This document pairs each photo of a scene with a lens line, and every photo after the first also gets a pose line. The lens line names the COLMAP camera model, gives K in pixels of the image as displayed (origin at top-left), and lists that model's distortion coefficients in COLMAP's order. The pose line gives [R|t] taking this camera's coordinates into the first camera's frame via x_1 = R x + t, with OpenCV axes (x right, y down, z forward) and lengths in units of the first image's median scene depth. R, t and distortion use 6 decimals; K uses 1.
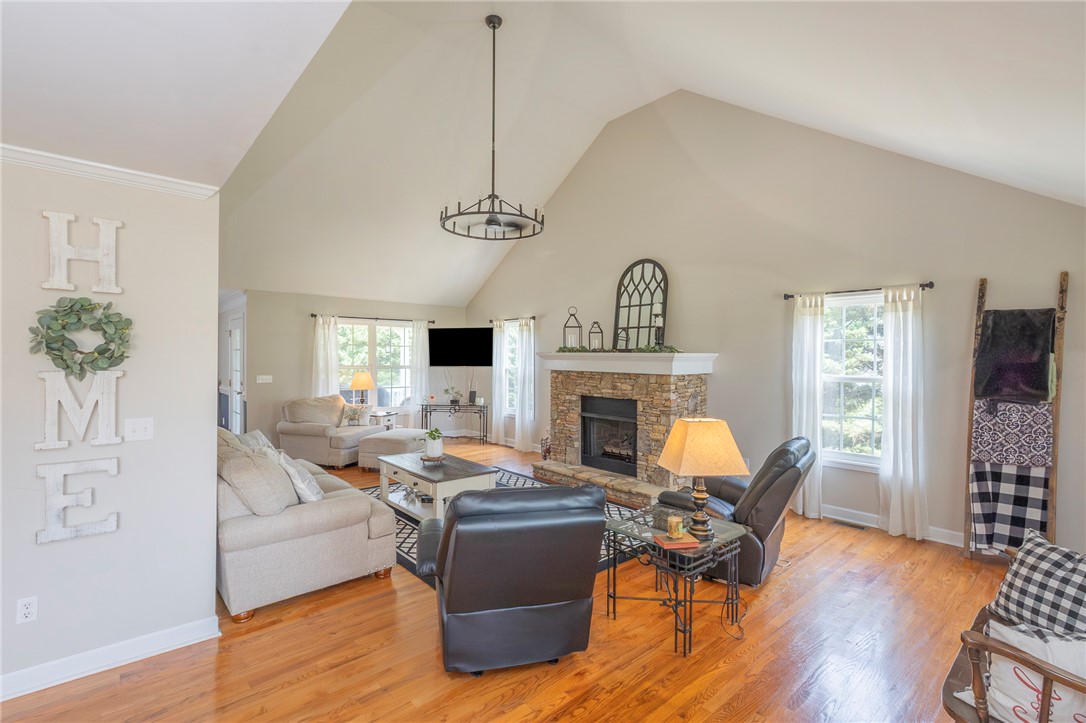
lens RADIAL K [[492.7, 0, 543.9], [0, 492.7, 360.3], [0, 0, 1]] dist [0.008717, -0.003280]
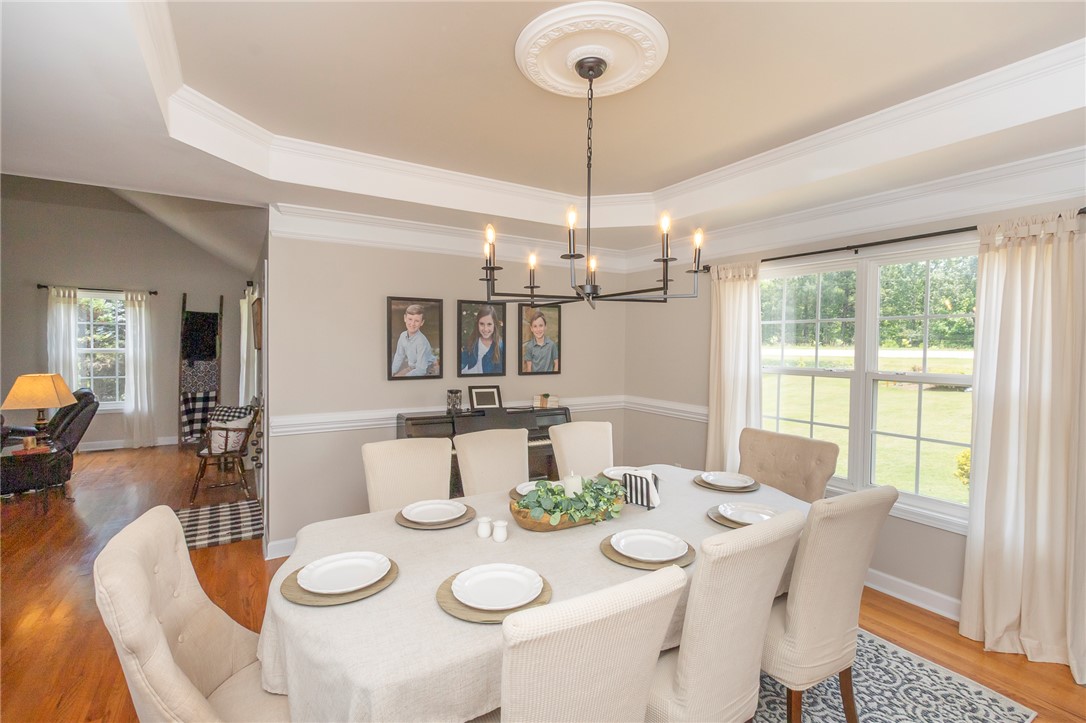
lens RADIAL K [[492.7, 0, 543.8], [0, 492.7, 360.4], [0, 0, 1]] dist [0.008717, -0.003280]
pose [[0.162104, -0.025298, 0.986449, -0.717665], [0.000297, 0.999673, 0.025589, 0.035720], [-0.986774, -0.003855, 0.162059, -0.615172]]
